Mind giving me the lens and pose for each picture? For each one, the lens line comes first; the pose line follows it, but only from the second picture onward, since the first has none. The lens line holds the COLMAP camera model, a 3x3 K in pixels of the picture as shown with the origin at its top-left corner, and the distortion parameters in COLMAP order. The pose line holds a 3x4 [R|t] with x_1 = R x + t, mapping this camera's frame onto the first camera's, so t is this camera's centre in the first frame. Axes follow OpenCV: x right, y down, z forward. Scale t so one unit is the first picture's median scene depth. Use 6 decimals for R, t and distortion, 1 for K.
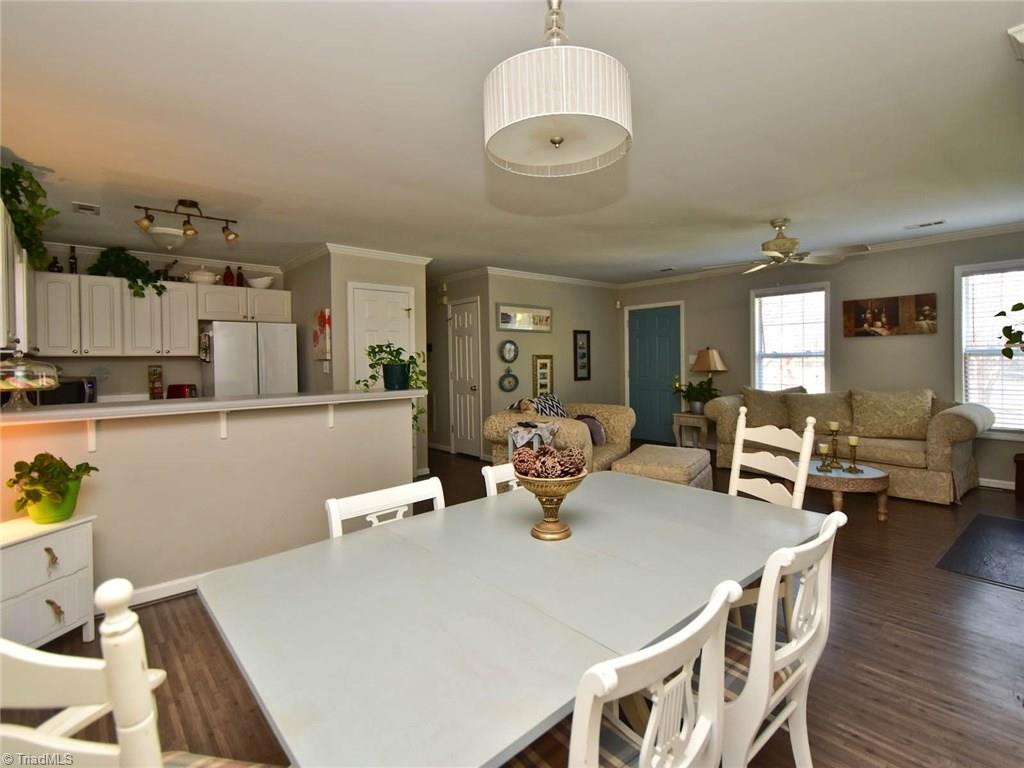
lens RADIAL K [[500.0, 0, 527.6], [0, 500.0, 369.3], [0, 0, 1]] dist [0.037497, -0.018564]
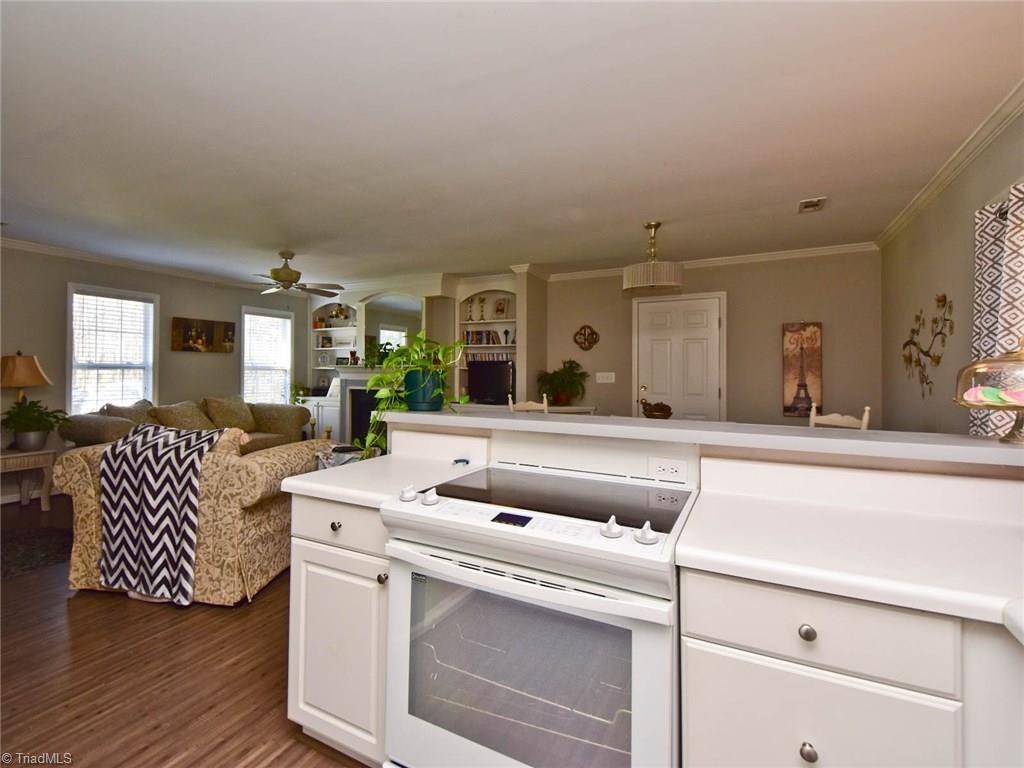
lens RADIAL K [[500.0, 0, 461.7], [0, 500.0, 363.3], [0, 0, 1]] dist [0.037497, -0.018564]
pose [[-0.309377, 0.027311, 0.950547, -0.580188], [0.016956, 0.999587, -0.023201, -0.002503], [-0.950788, 0.008940, -0.309712, 0.768936]]
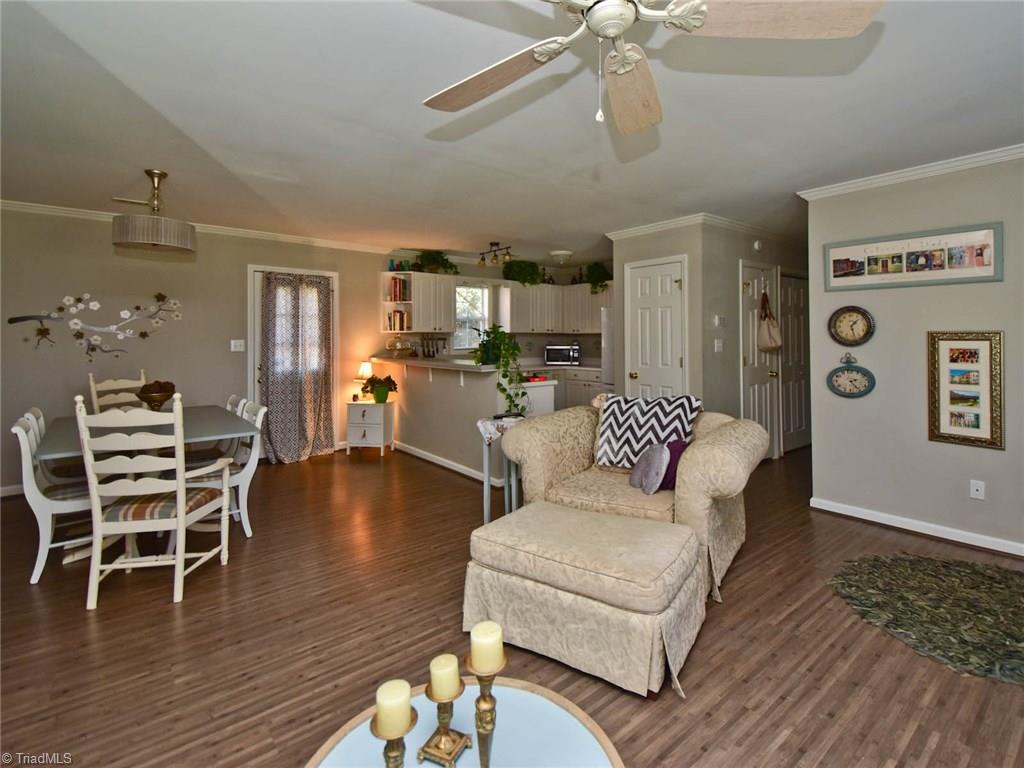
lens RADIAL K [[500.0, 0, 534.7], [0, 500.0, 331.7], [0, 0, 1]] dist [0.037497, -0.018564]
pose [[-0.025672, 0.002120, -0.999668, 0.632232], [-0.016519, 0.999860, 0.002544, -0.028705], [0.999534, 0.016578, -0.025633, 0.763826]]
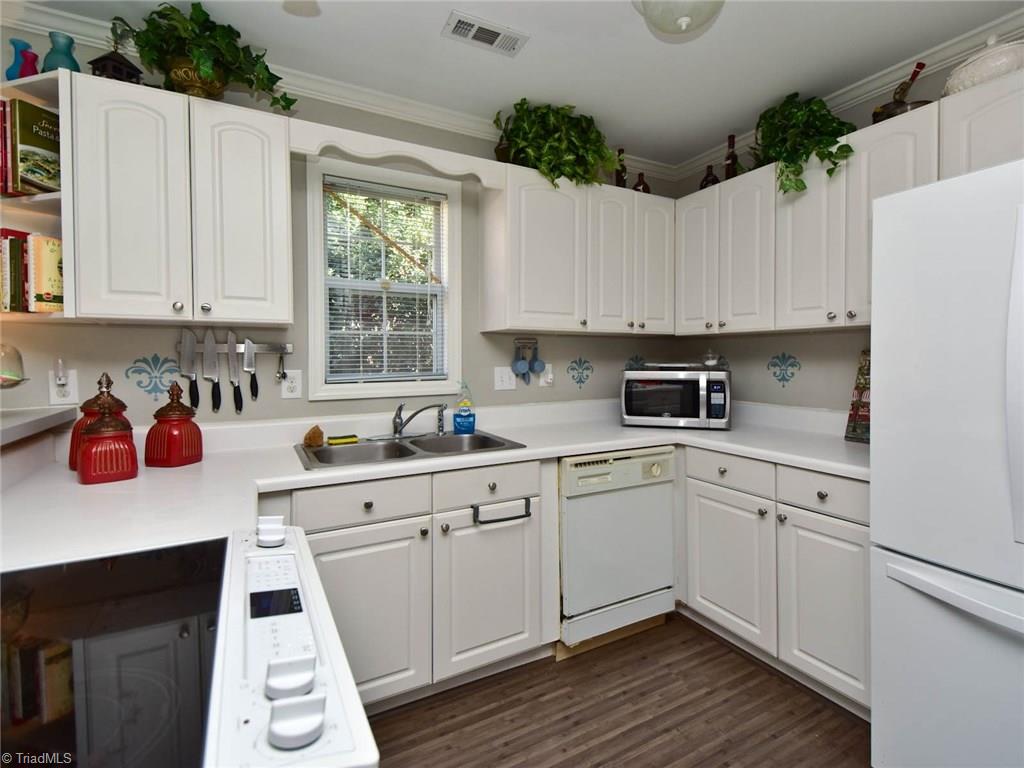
lens RADIAL K [[500.0, 0, 523.6], [0, 500.0, 366.6], [0, 0, 1]] dist [0.037497, -0.018564]
pose [[-0.222105, 0.035020, -0.974394, -0.252993], [-0.012493, 0.999171, 0.038758, -0.007272], [0.974943, 0.020781, -0.221483, 0.772792]]
